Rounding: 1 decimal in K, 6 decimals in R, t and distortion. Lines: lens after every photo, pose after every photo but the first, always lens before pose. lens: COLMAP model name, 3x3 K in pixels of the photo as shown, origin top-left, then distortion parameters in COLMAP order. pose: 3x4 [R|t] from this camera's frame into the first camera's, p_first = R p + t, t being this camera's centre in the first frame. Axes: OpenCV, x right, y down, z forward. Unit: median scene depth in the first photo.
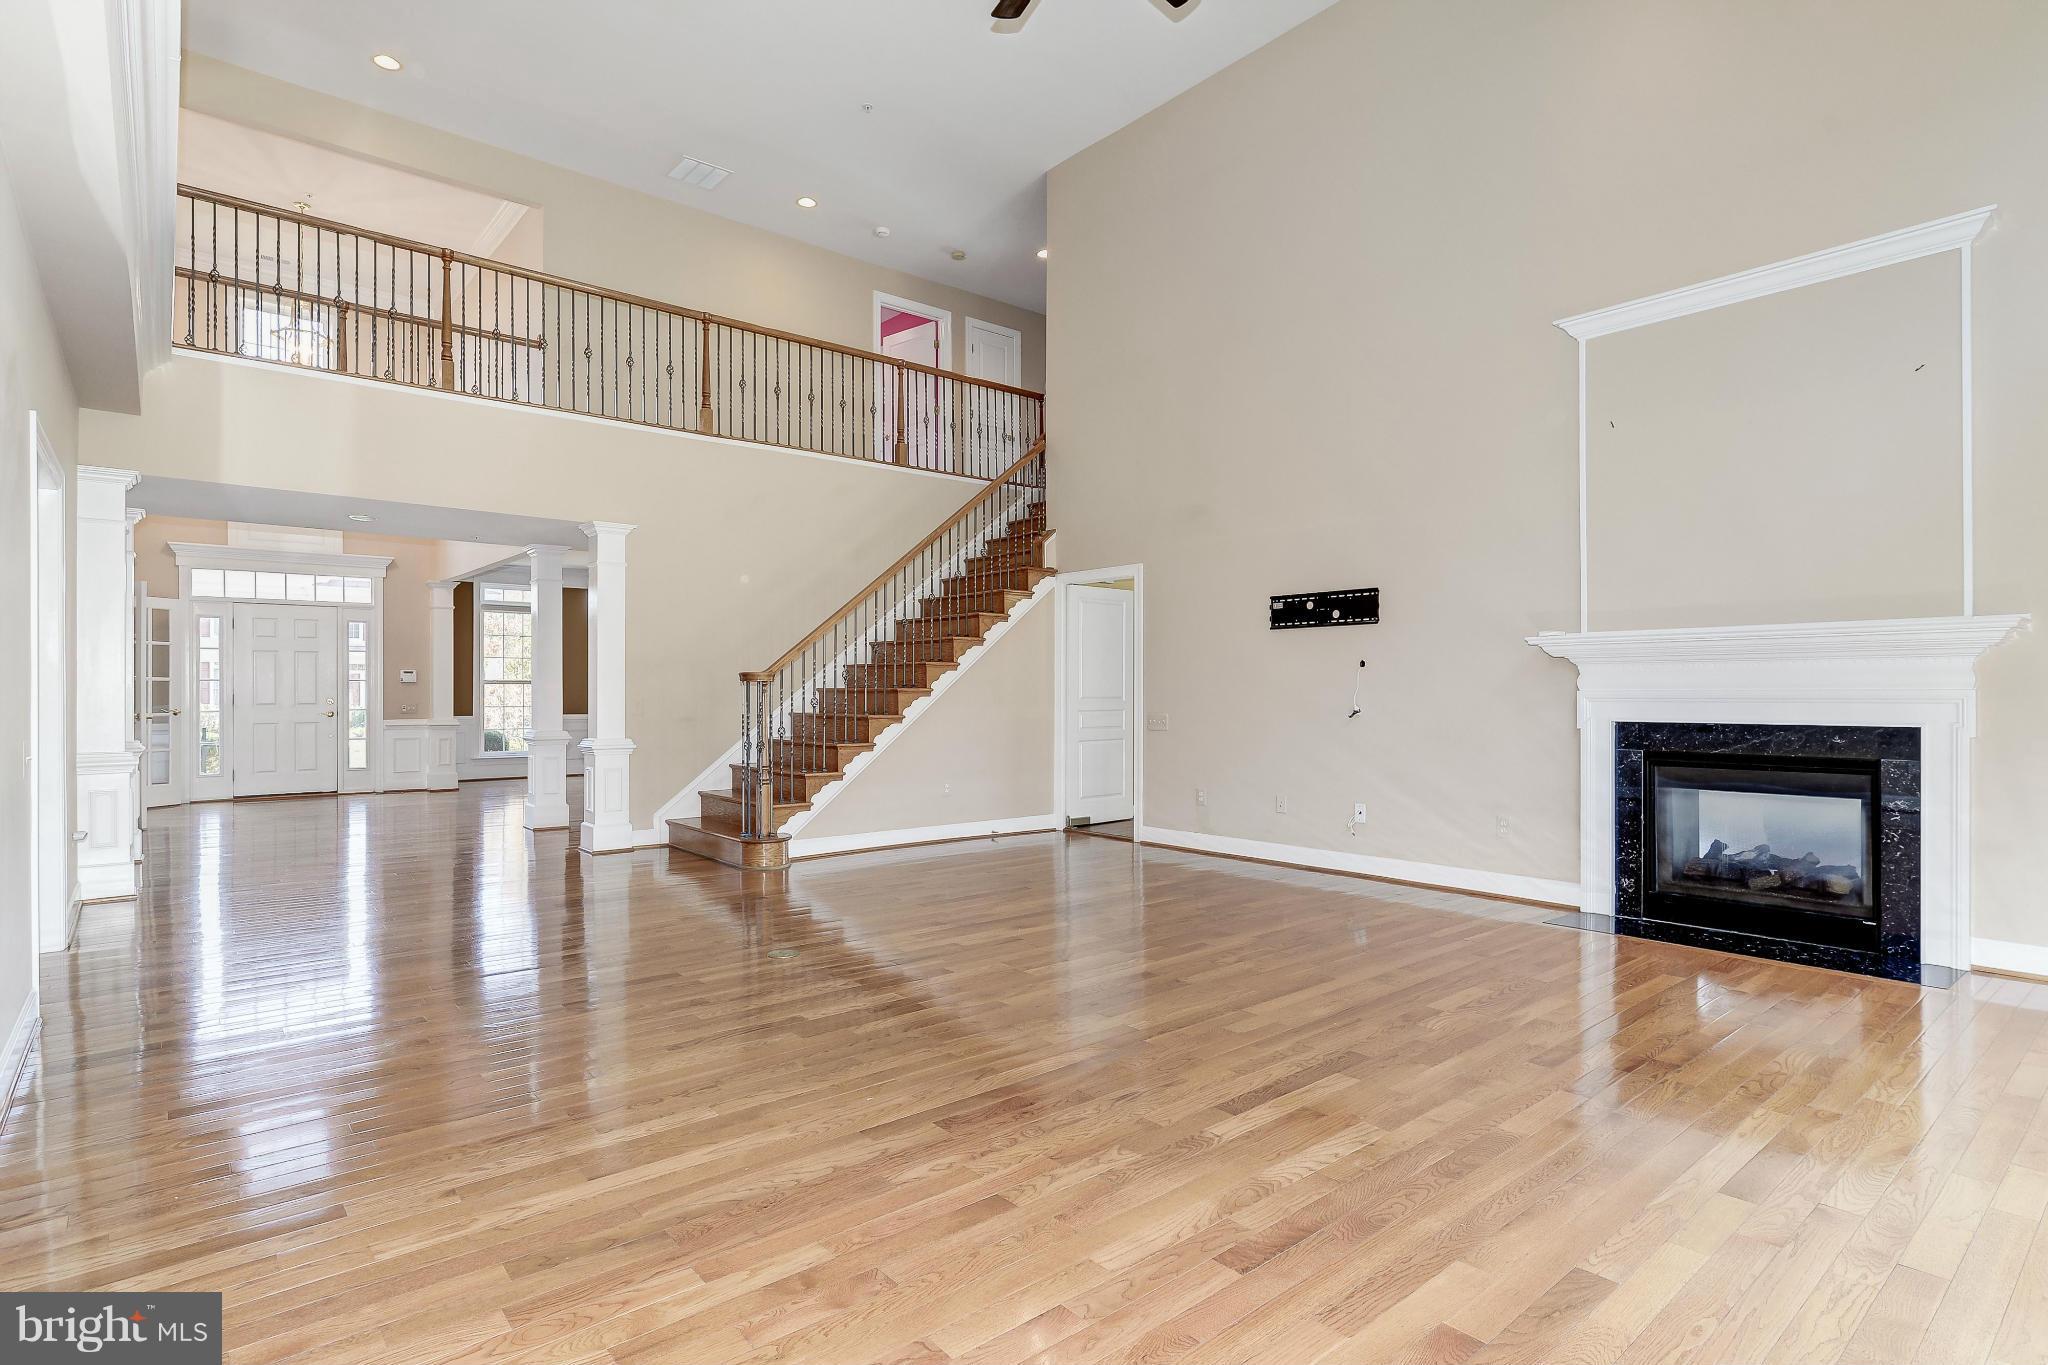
lens RADIAL K [[1032.1, 0, 1017.6], [0, 1032.1, 679.0], [0, 0, 1]] dist [-0.001020, -0.000038]
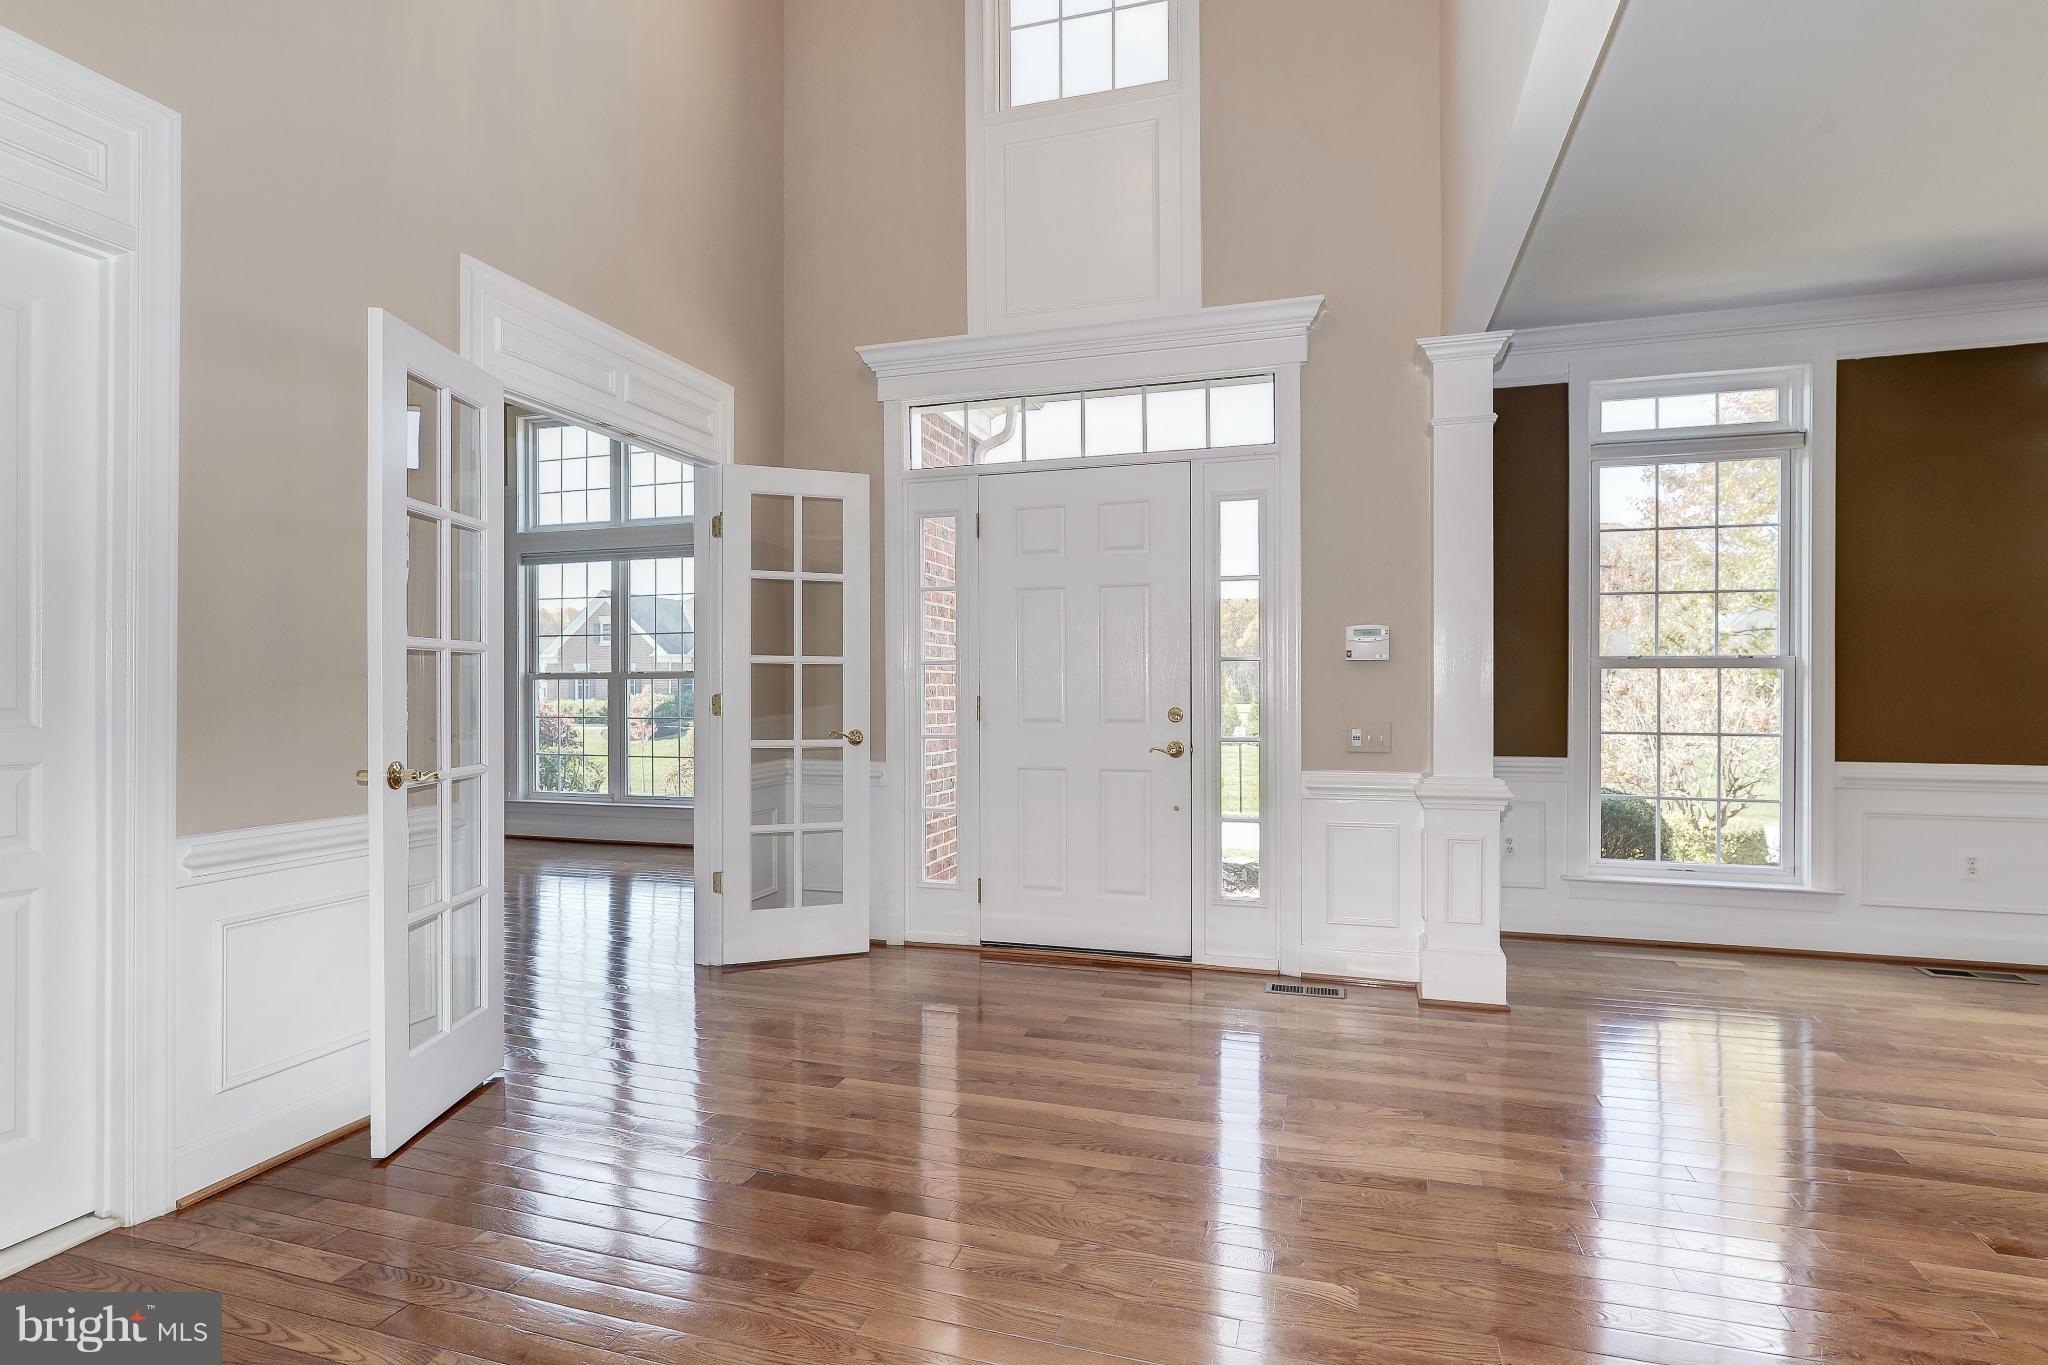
lens RADIAL K [[1032.1, 0, 1007.1], [0, 1032.1, 686.3], [0, 0, 1]] dist [-0.001020, -0.000038]
pose [[0.537909, -0.001876, -0.843001, -0.319868], [0.007271, 0.999971, 0.002414, 0.008093], [0.842972, -0.007428, 0.537907, 0.621616]]
